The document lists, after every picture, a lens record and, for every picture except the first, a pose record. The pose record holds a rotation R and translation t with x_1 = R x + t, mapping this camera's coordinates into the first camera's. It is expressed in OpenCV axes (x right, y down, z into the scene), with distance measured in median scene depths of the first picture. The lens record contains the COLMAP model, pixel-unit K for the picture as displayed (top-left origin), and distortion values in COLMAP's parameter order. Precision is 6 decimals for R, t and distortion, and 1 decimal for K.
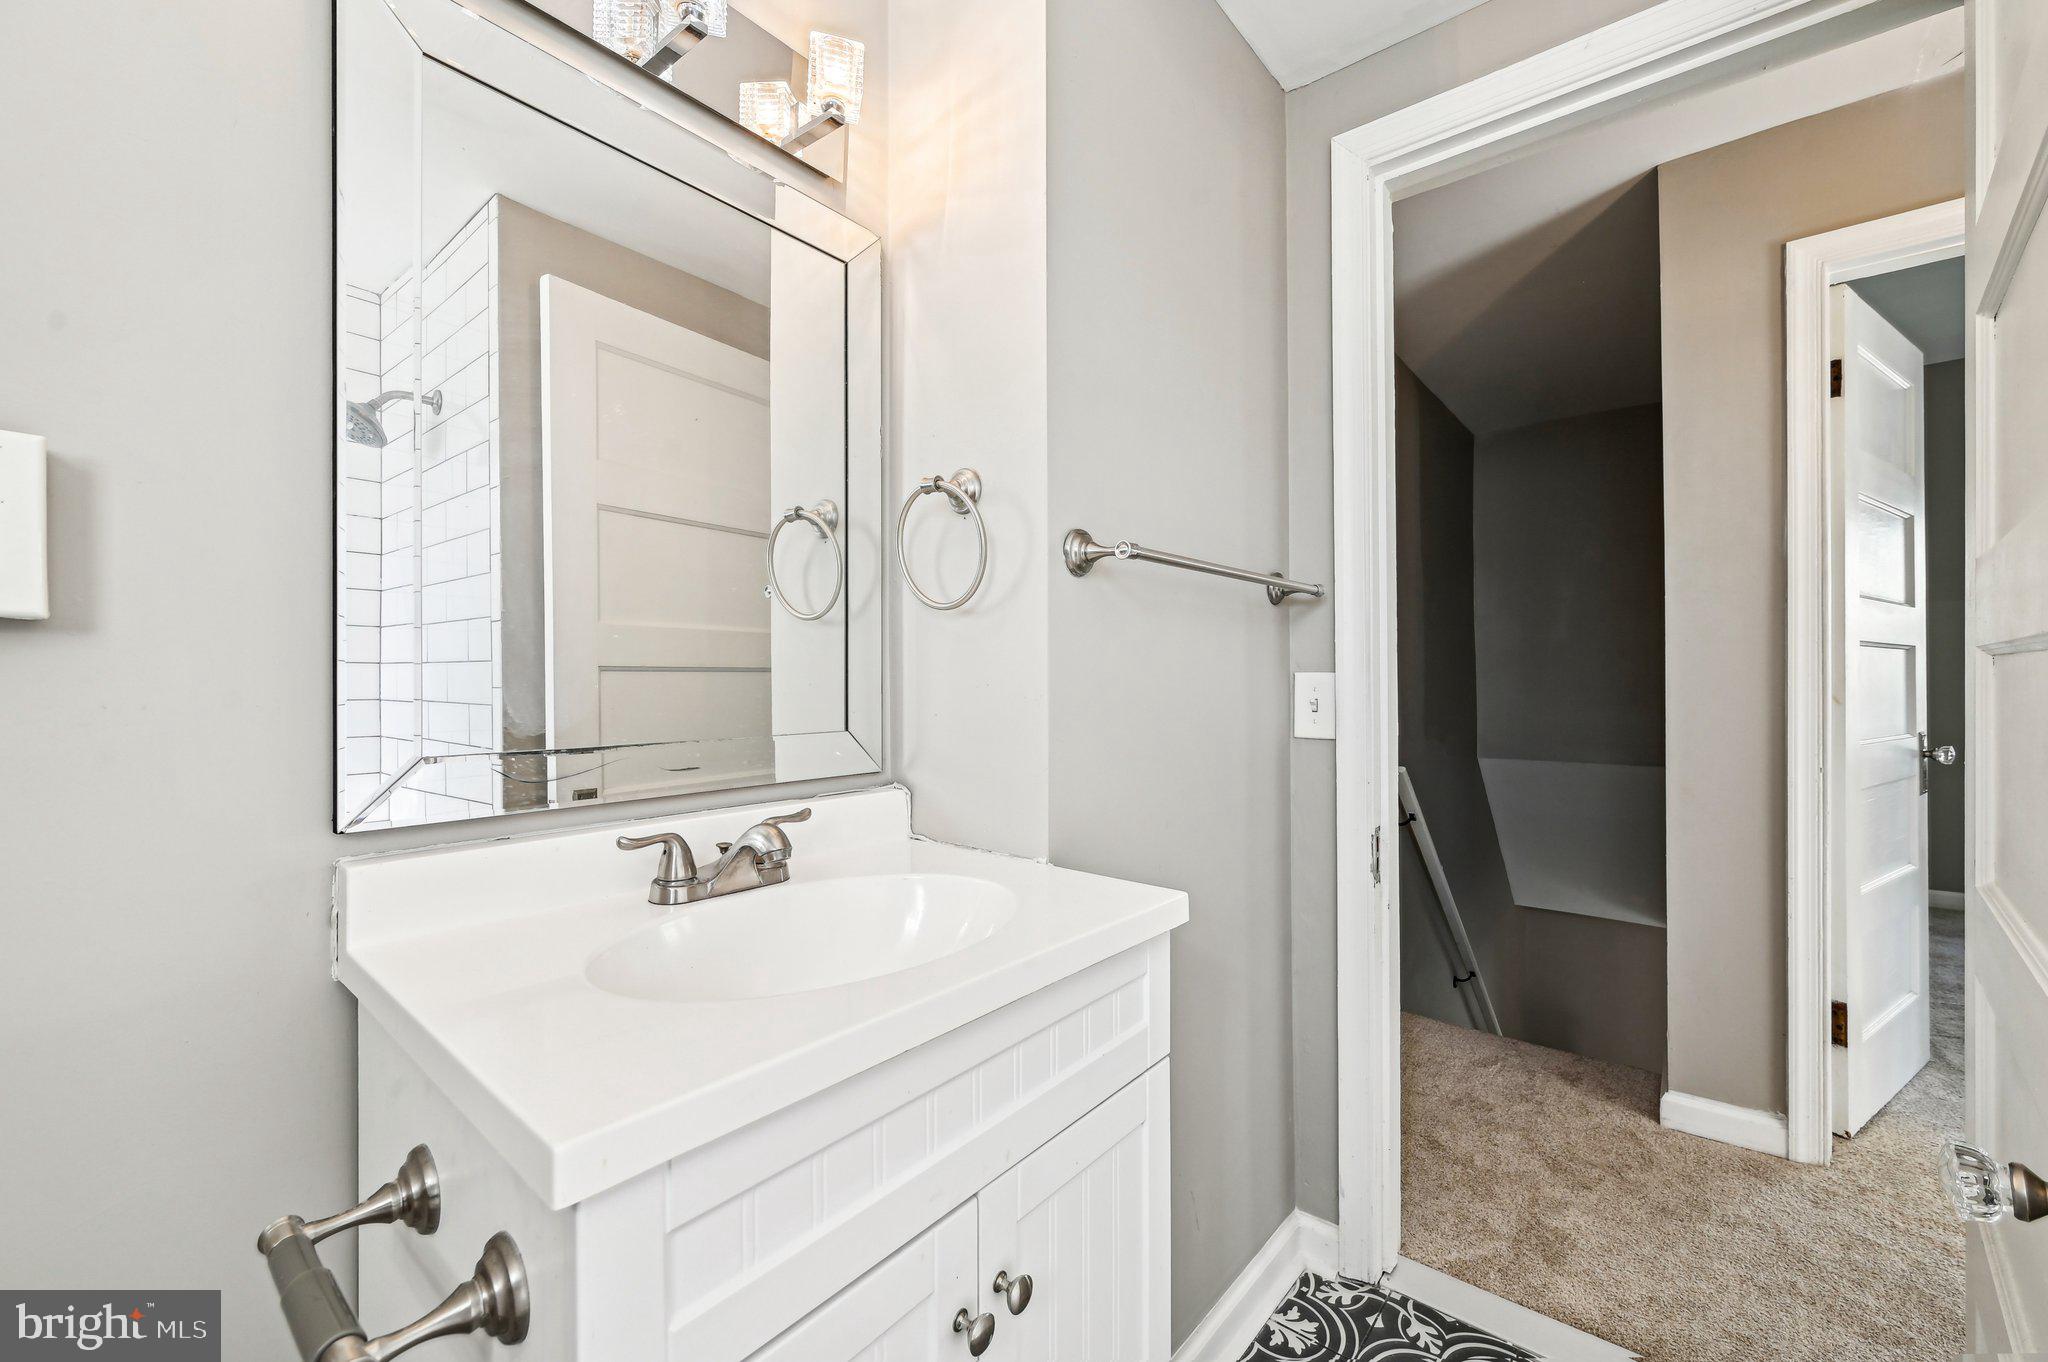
lens RADIAL K [[822.0, 0, 1032.7], [0, 822.0, 686.4], [0, 0, 1]] dist [-0.001192, -0.000102]
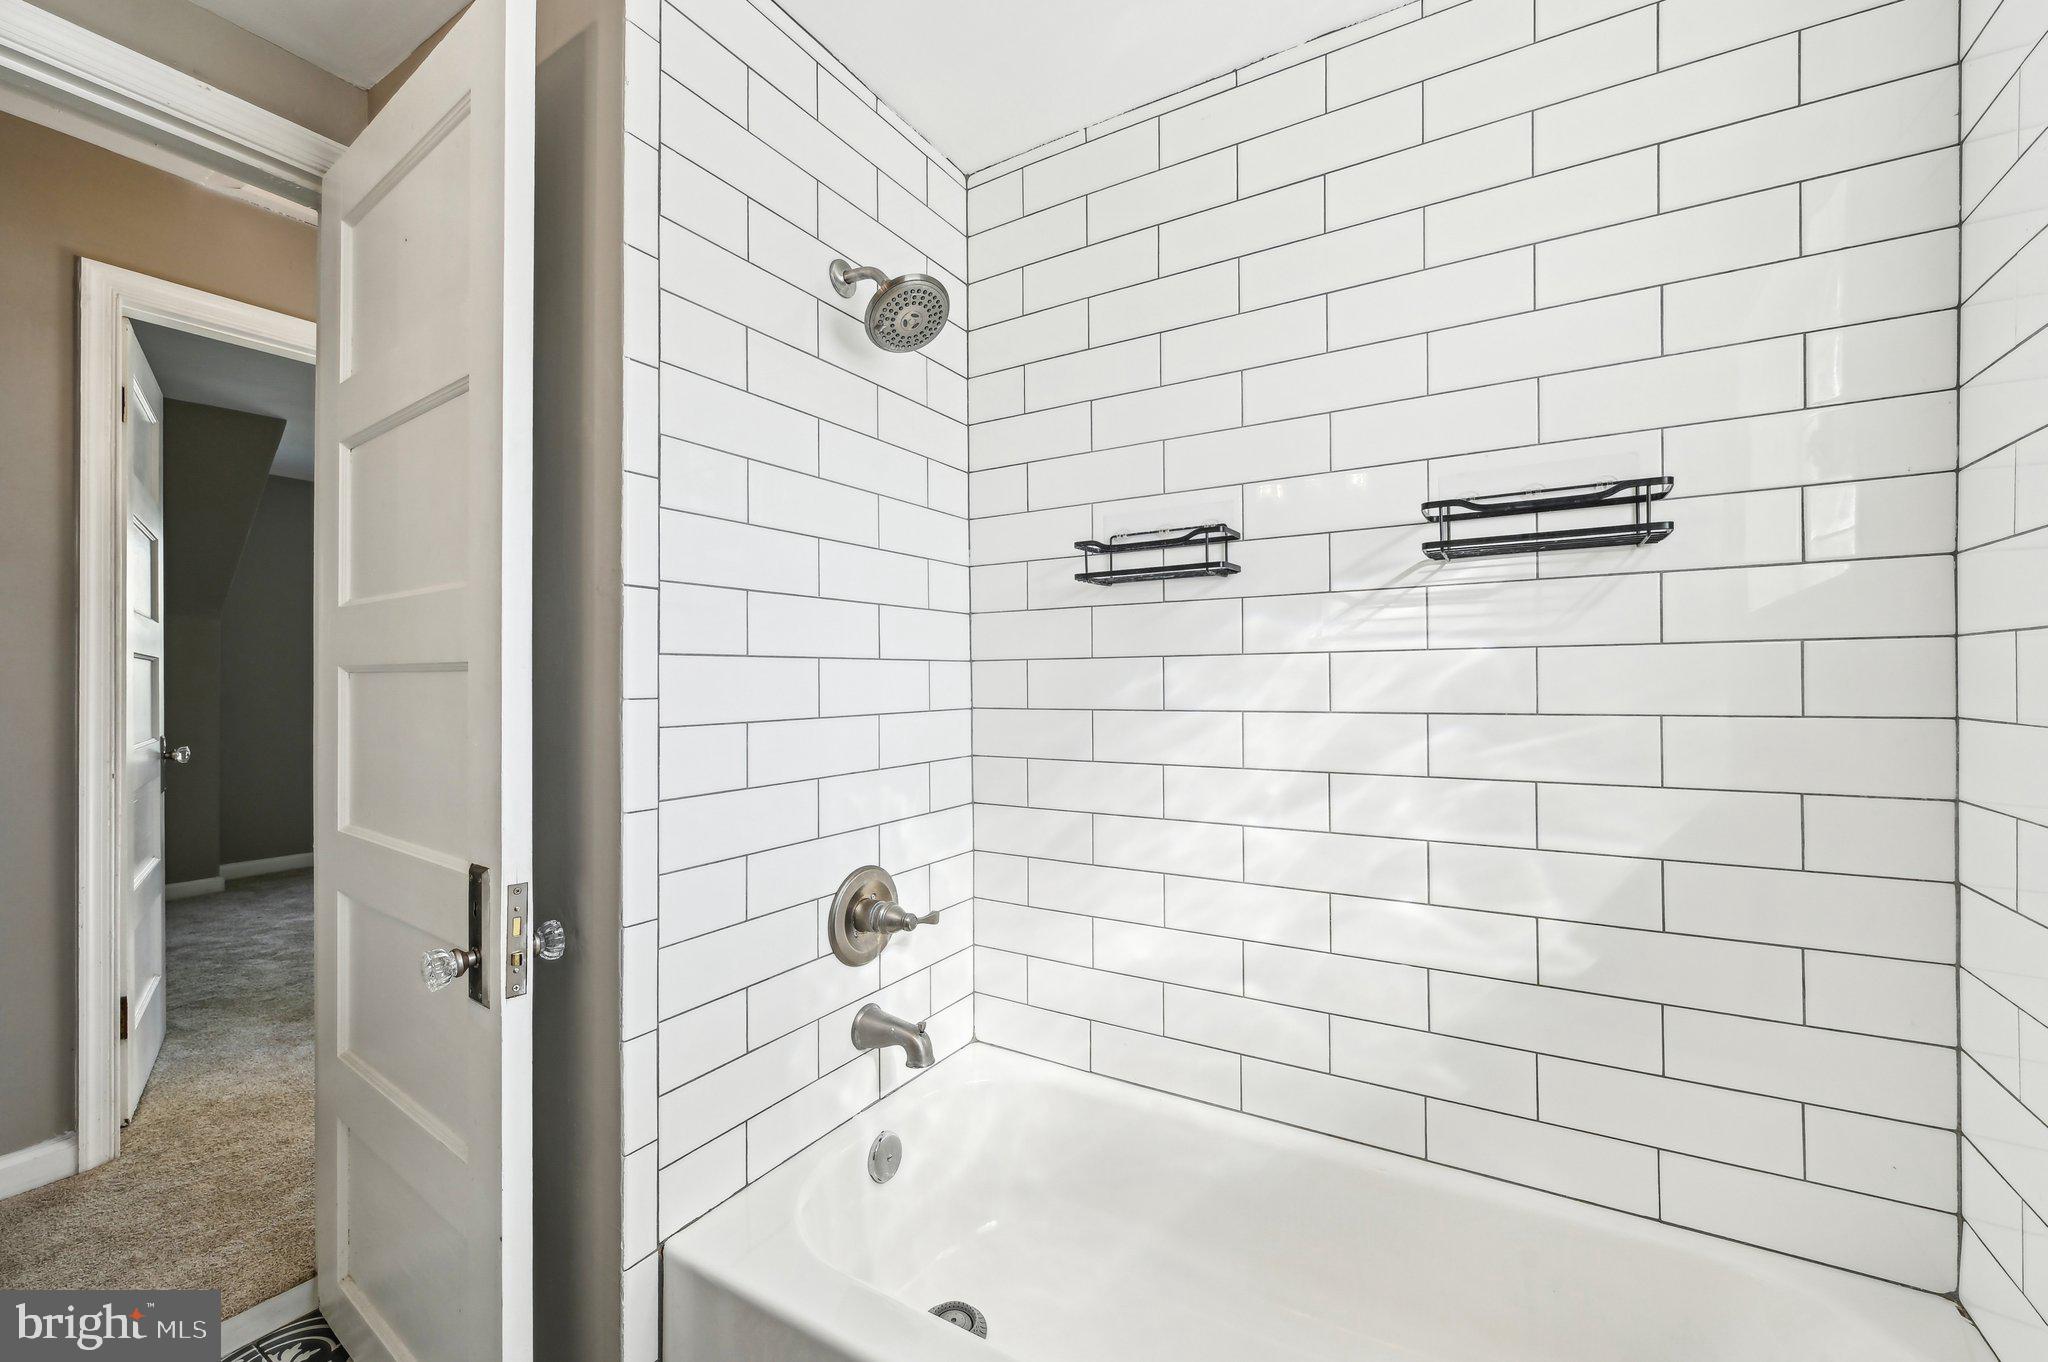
lens RADIAL K [[822.0, 0, 1032.7], [0, 822.0, 686.4], [0, 0, 1]] dist [-0.001192, -0.000102]
pose [[-0.137584, -0.003982, 0.990482, -0.226625], [0.013904, 0.999886, 0.005952, -0.001540], [-0.990393, 0.014590, -0.137513, -0.014440]]
